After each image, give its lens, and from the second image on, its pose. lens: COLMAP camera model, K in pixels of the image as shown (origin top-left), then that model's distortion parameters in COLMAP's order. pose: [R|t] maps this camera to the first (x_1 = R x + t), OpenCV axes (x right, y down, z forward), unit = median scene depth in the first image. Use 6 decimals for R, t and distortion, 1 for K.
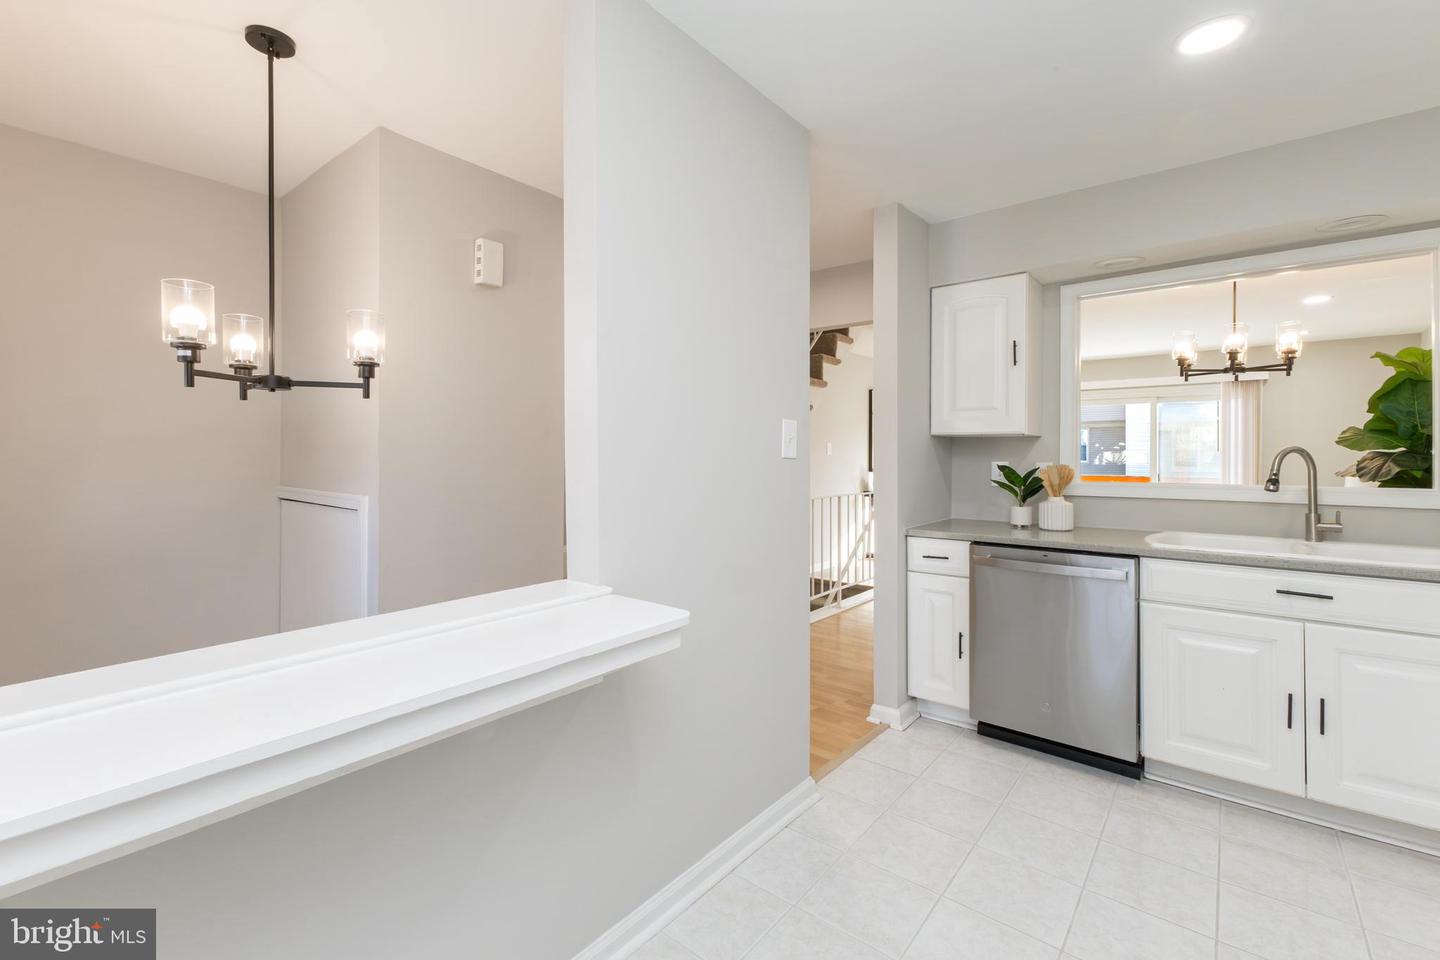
lens RADIAL K [[640.2, 0, 718.3], [0, 640.2, 477.1], [0, 0, 1]] dist [0.012350, 0.000274]
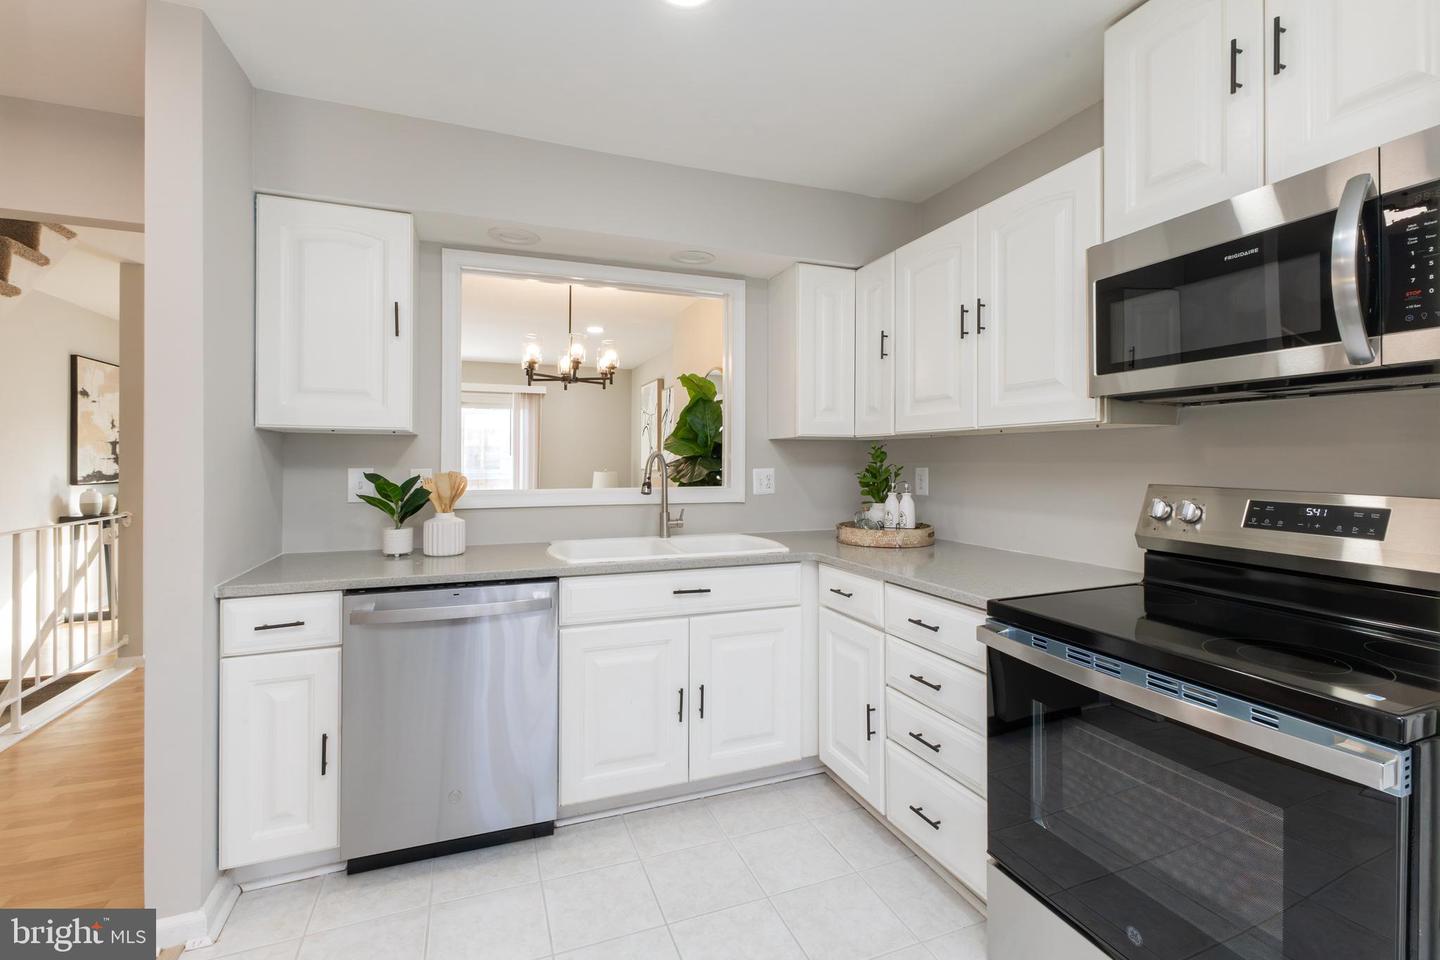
lens RADIAL K [[637.4, 0, 719.2], [0, 637.4, 460.2], [0, 0, 1]] dist [0.008502, 0.000295]
pose [[0.506993, -0.002502, 0.861947, 0.022802], [0.028476, 0.999499, -0.013848, -0.012965], [-0.861480, 0.031566, 0.506810, 0.313252]]
